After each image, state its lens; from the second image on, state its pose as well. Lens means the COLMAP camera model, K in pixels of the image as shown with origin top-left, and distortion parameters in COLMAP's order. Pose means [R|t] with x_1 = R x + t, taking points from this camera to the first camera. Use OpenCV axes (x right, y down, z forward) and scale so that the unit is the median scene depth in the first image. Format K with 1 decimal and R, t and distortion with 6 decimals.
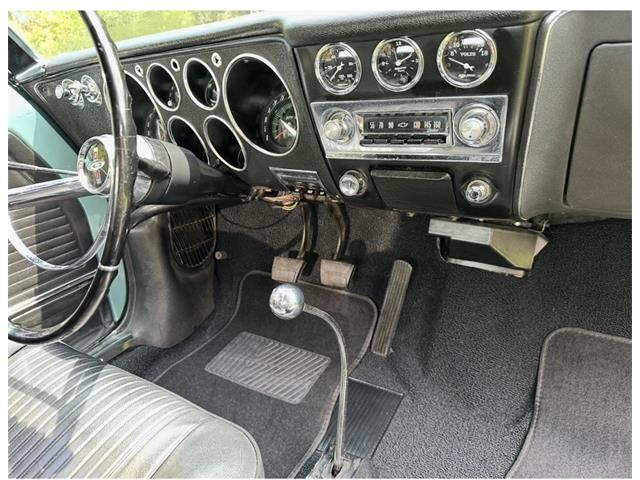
lens RADIAL K [[443.0, 0, 323.7], [0, 443.0, 241.0], [0, 0, 1]] dist [0.052630, -0.063100]
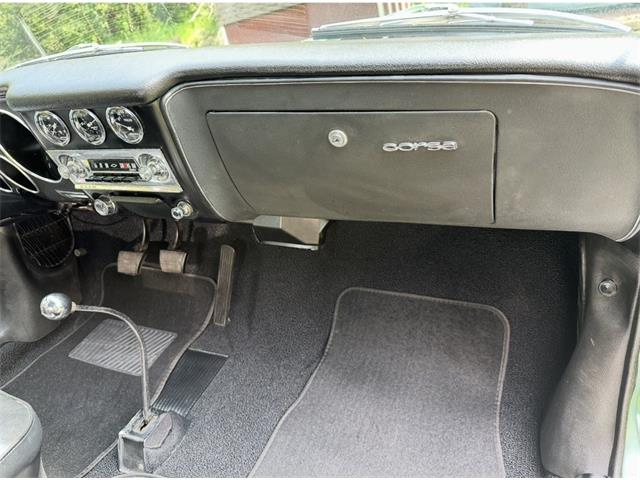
lens RADIAL K [[443.0, 0, 323.7], [0, 443.0, 241.0], [0, 0, 1]] dist [0.052630, -0.063100]
pose [[0.990093, -0.104972, 0.093259, 0.318045], [0.095749, 0.990529, 0.098406, -0.056469], [-0.102706, -0.088501, 0.990767, -0.184447]]
